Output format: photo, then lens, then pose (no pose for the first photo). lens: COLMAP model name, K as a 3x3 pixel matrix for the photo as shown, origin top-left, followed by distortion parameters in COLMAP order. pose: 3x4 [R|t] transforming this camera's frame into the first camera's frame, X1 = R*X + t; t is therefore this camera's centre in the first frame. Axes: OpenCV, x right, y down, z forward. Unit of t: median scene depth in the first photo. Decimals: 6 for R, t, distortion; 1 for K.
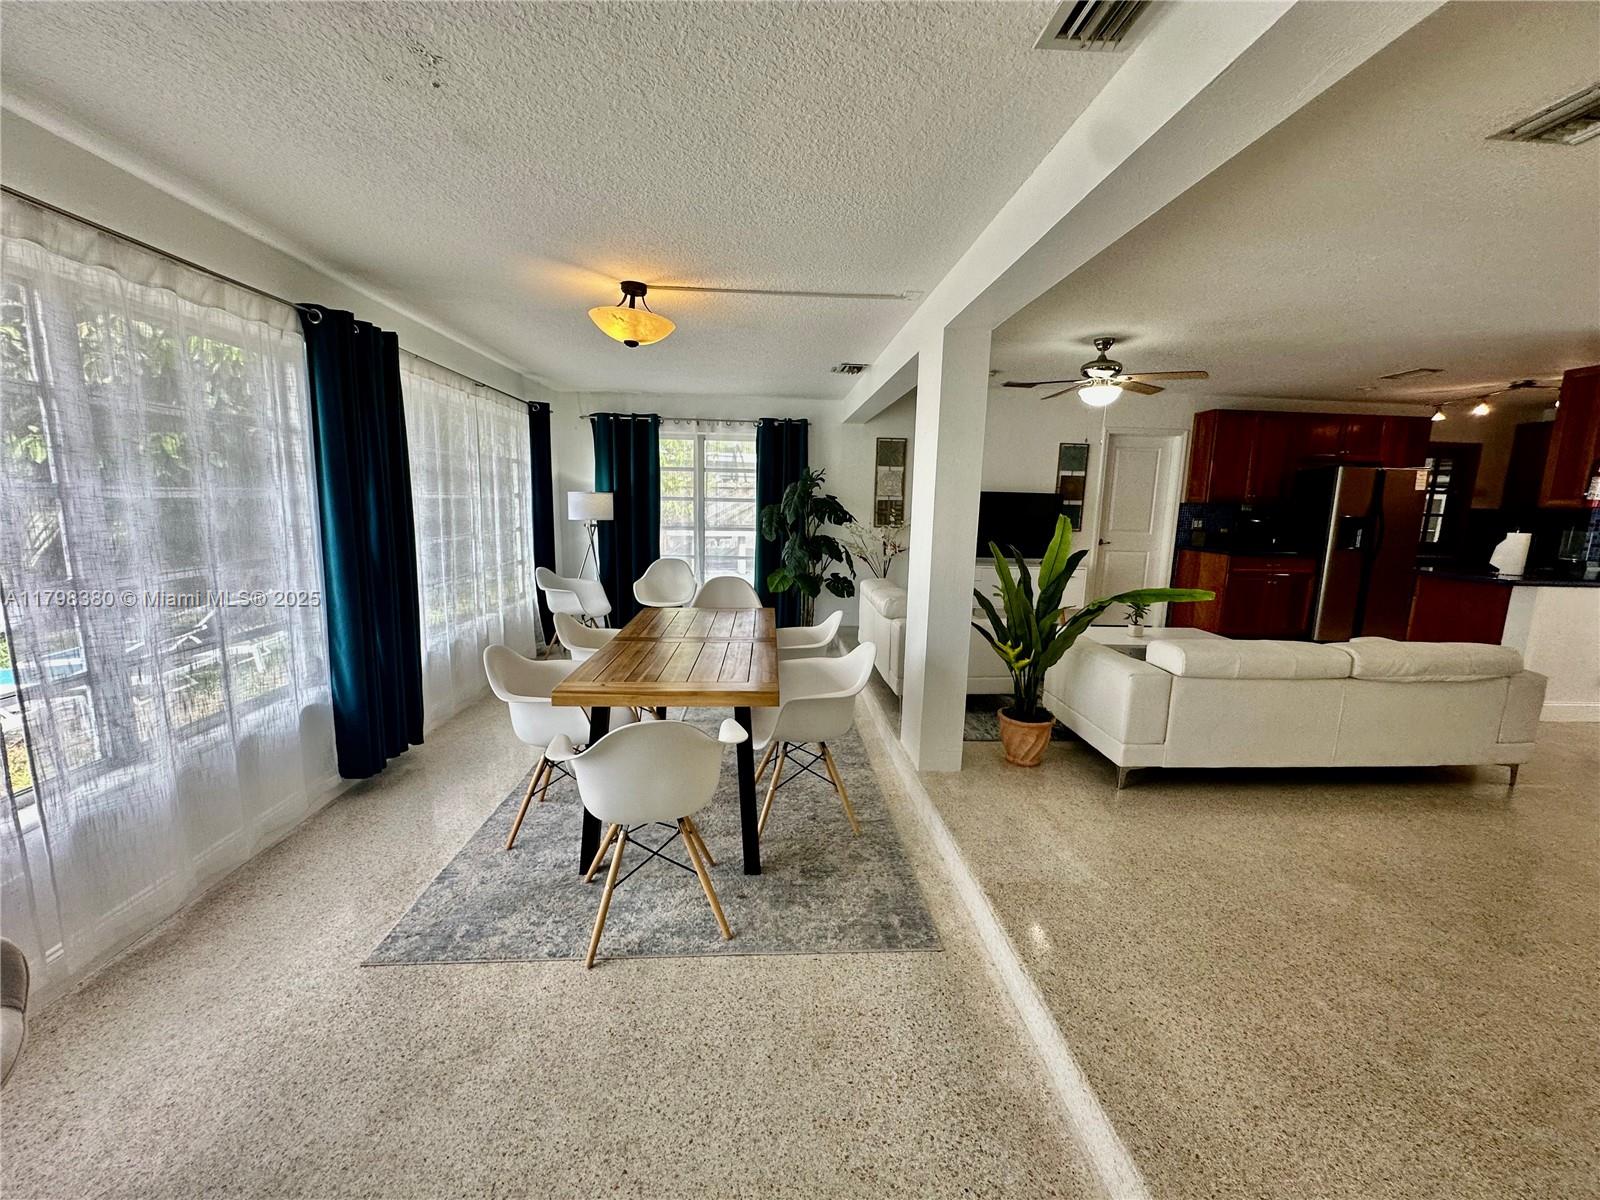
lens RADIAL K [[639.9, 0, 799.1], [0, 639.9, 600.2], [0, 0, 1]] dist [-0.001821, 0.000469]
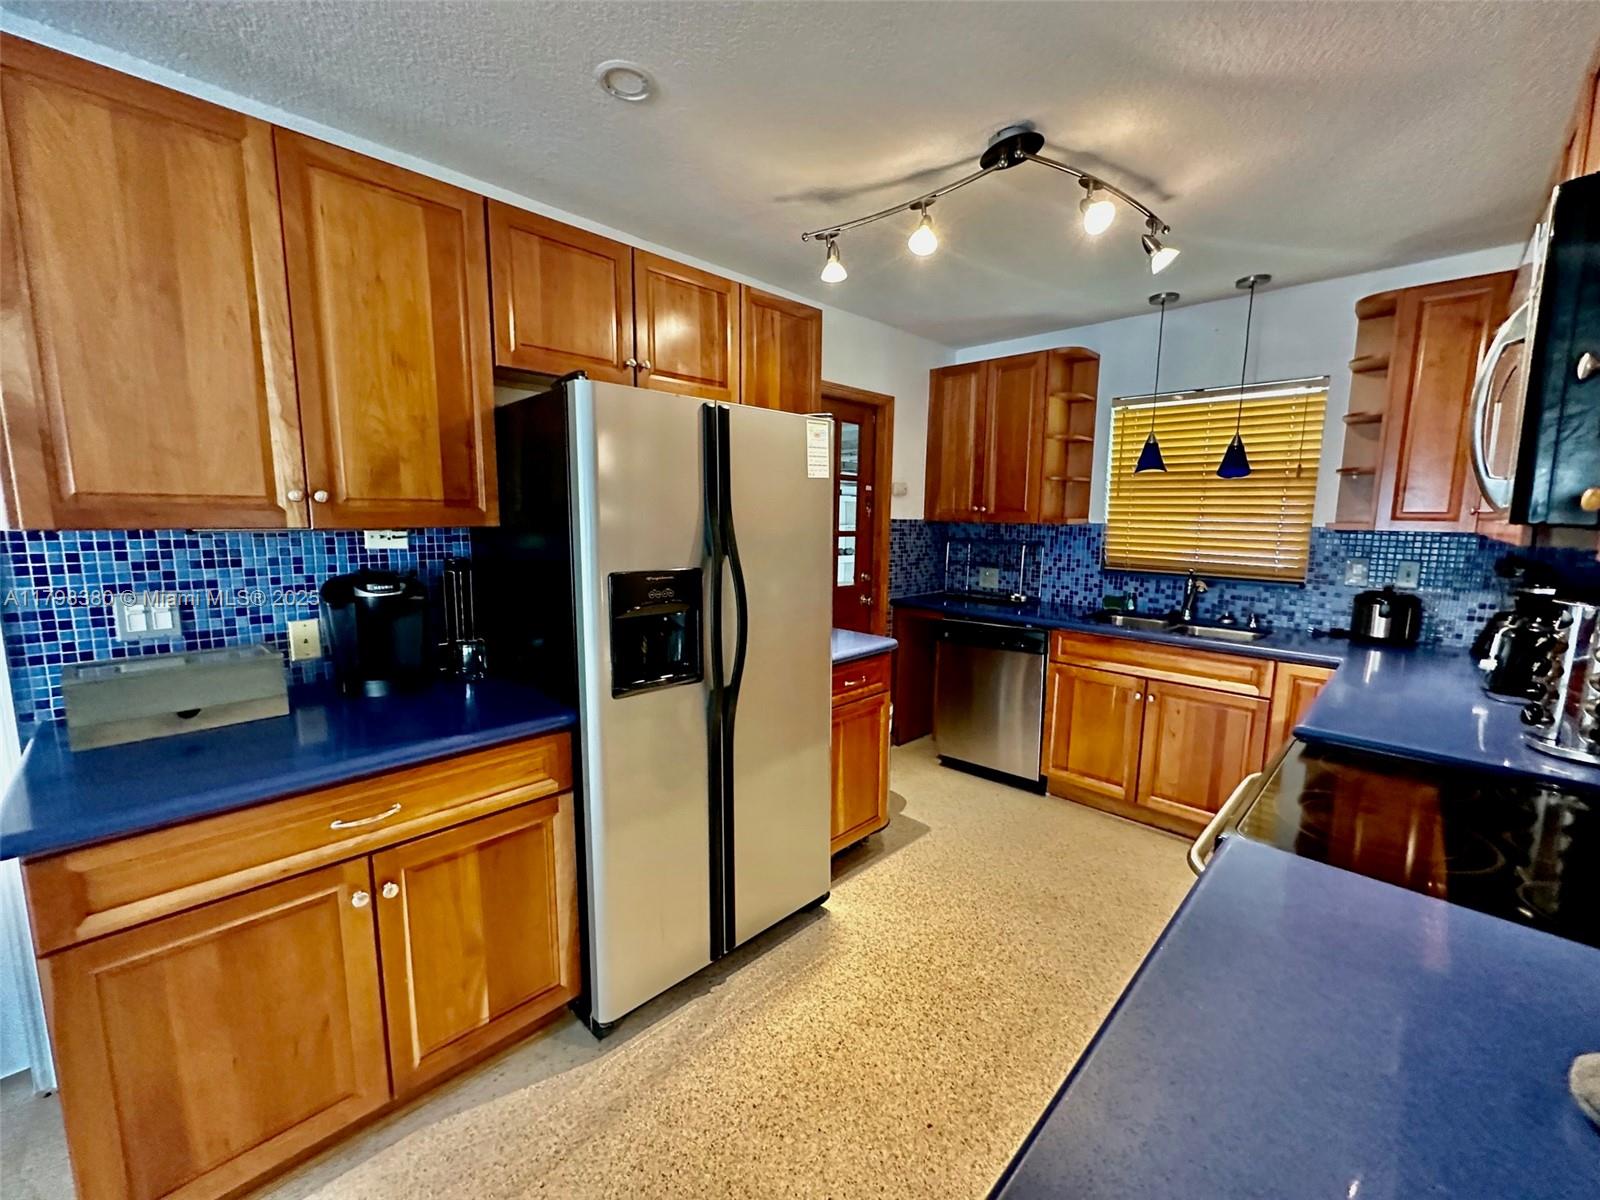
lens RADIAL K [[639.9, 0, 799.1], [0, 639.9, 600.2], [0, 0, 1]] dist [-0.001821, 0.000469]
pose [[0.742381, -0.109033, 0.661046, 1.044692], [0.113537, 0.992872, 0.036258, -0.172639], [-0.660287, 0.048136, 0.749469, 1.077414]]
